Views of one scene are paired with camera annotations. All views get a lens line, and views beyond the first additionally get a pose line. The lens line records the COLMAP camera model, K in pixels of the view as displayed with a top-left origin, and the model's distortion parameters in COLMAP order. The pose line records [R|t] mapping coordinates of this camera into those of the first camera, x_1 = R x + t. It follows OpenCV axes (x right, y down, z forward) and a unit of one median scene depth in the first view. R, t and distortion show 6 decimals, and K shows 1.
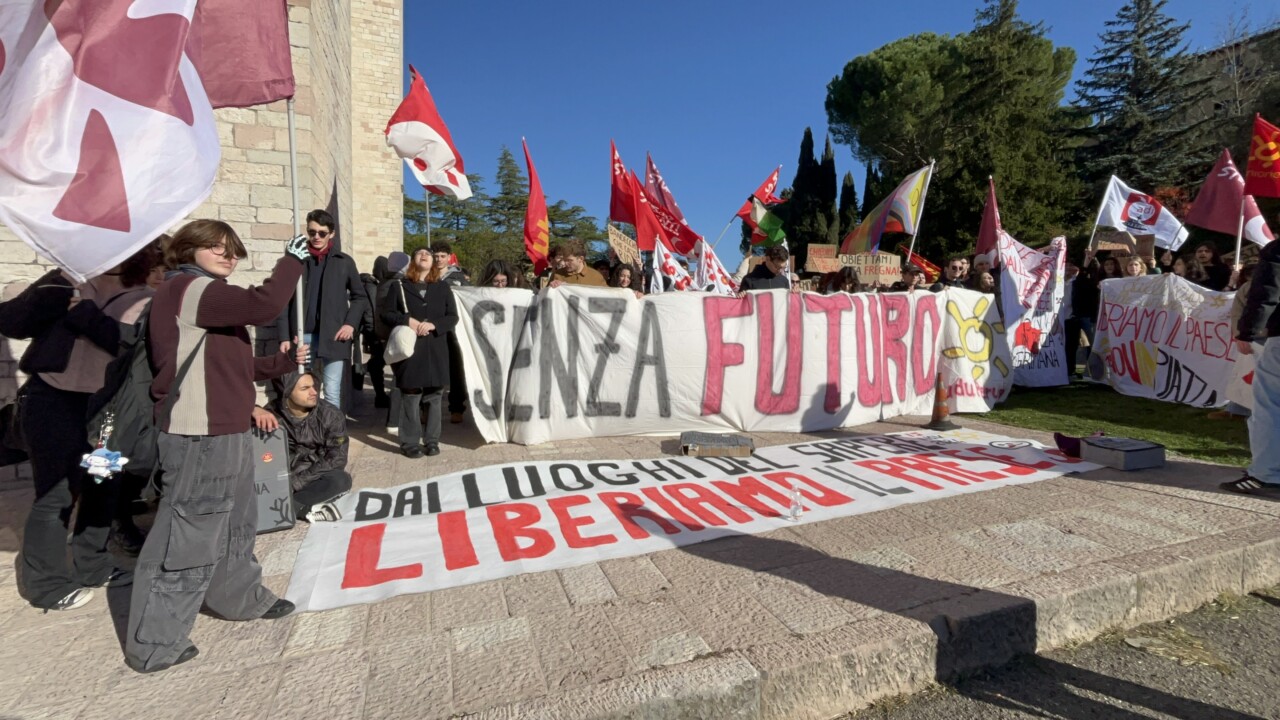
lens RADIAL K [[593.4, 0, 645.3], [0, 593.4, 361.3], [0, 0, 1]] dist [-0.004485, 0.001393]
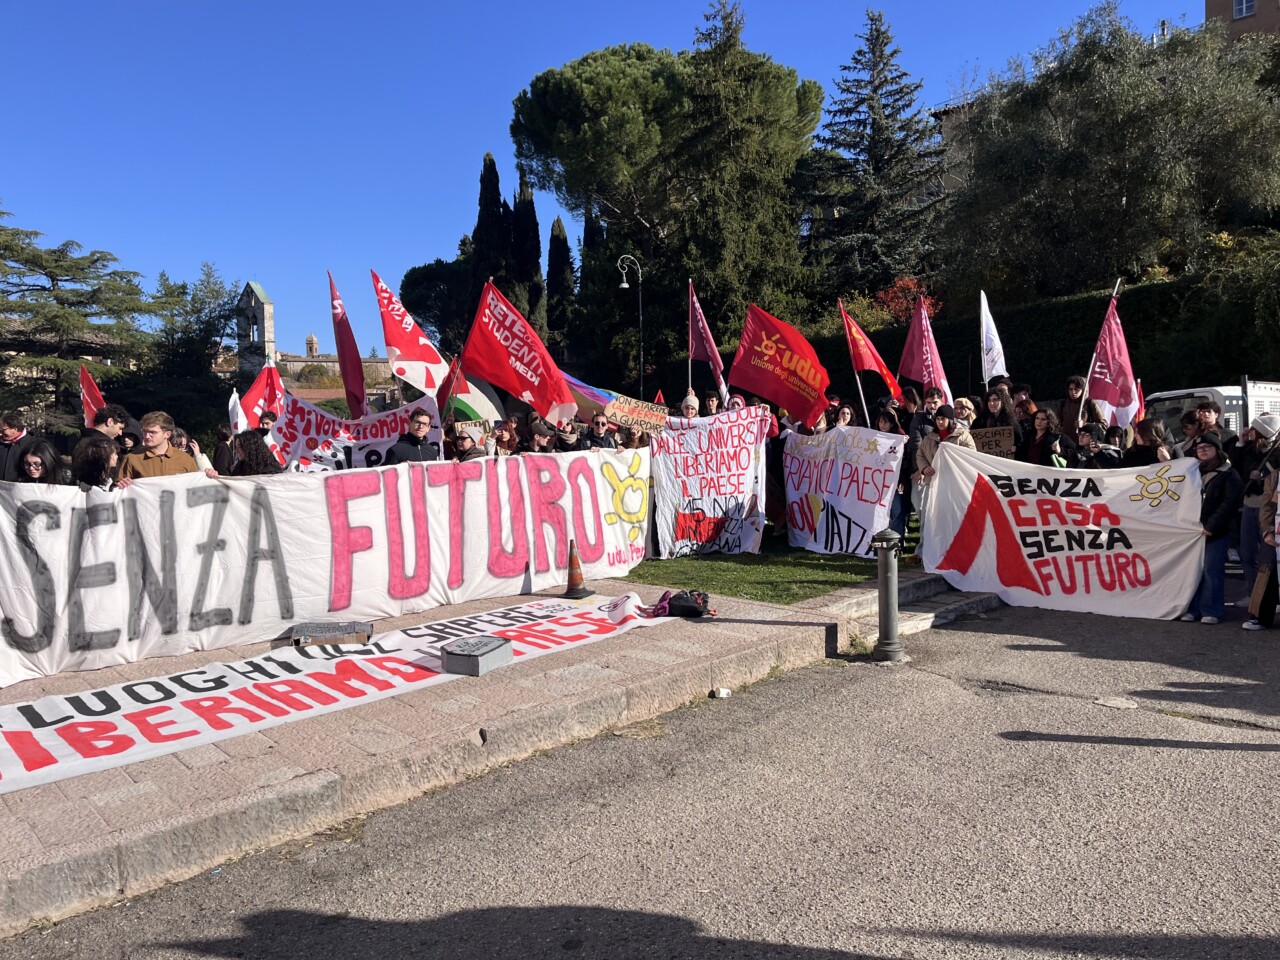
lens RADIAL K [[959.2, 0, 648.6], [0, 959.2, 489.6], [0, 0, 1]] dist [0.055800, -0.059325]
pose [[0.921558, -0.048673, 0.385178, -0.000490], [0.052209, 0.998635, 0.001279, -0.011637], [-0.384715, 0.018931, 0.922841, -0.111380]]
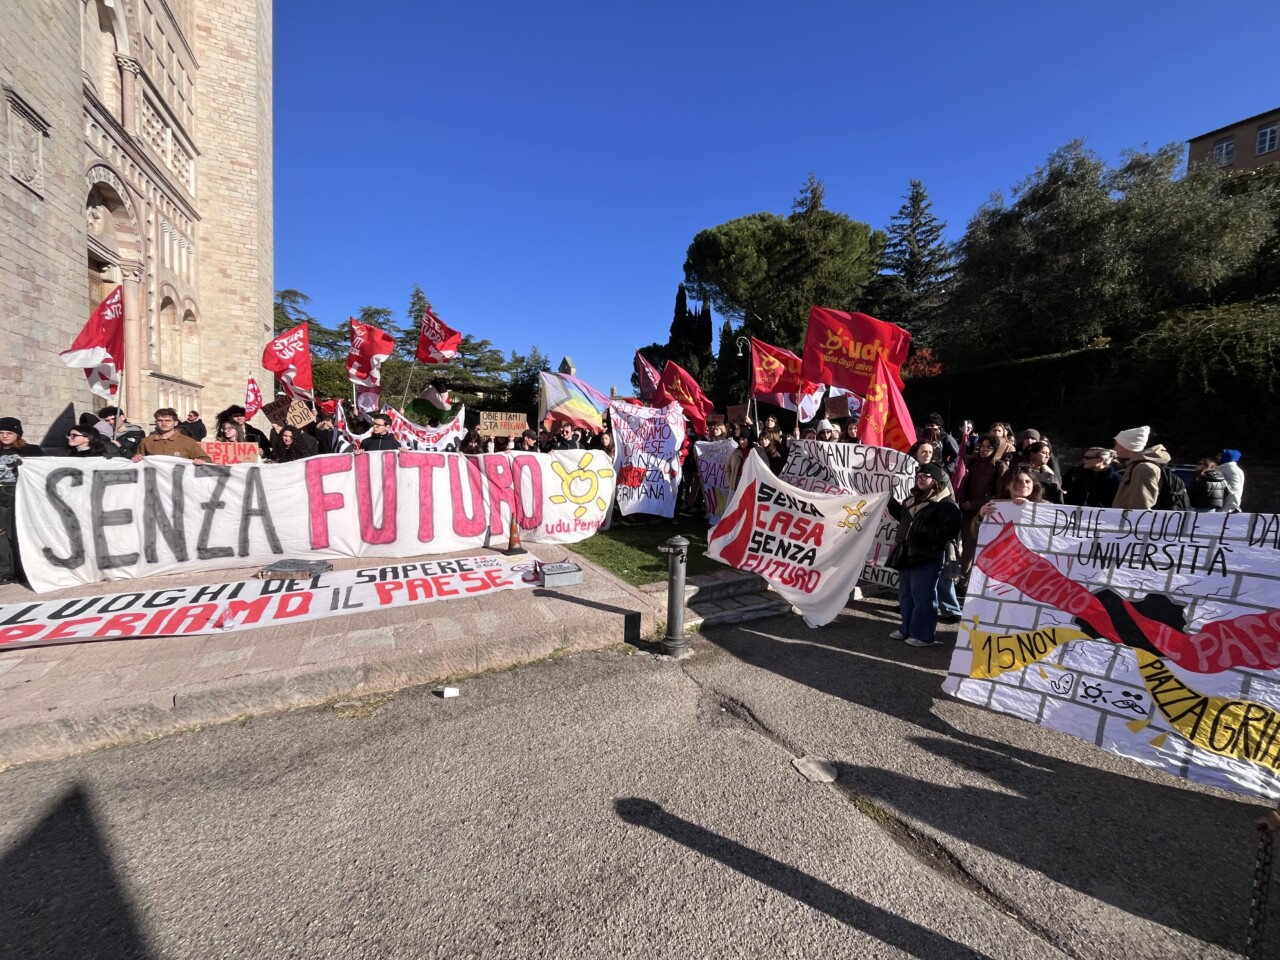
lens RADIAL K [[516.7, 0, 646.1], [0, 516.7, 479.0], [0, 0, 1]] dist [-0.000313, 0.000478]
pose [[0.992461, 0.009466, 0.122191, 0.130876], [-0.010826, 0.999887, 0.010465, -0.015619], [-0.122078, -0.011709, 0.992451, -0.046241]]
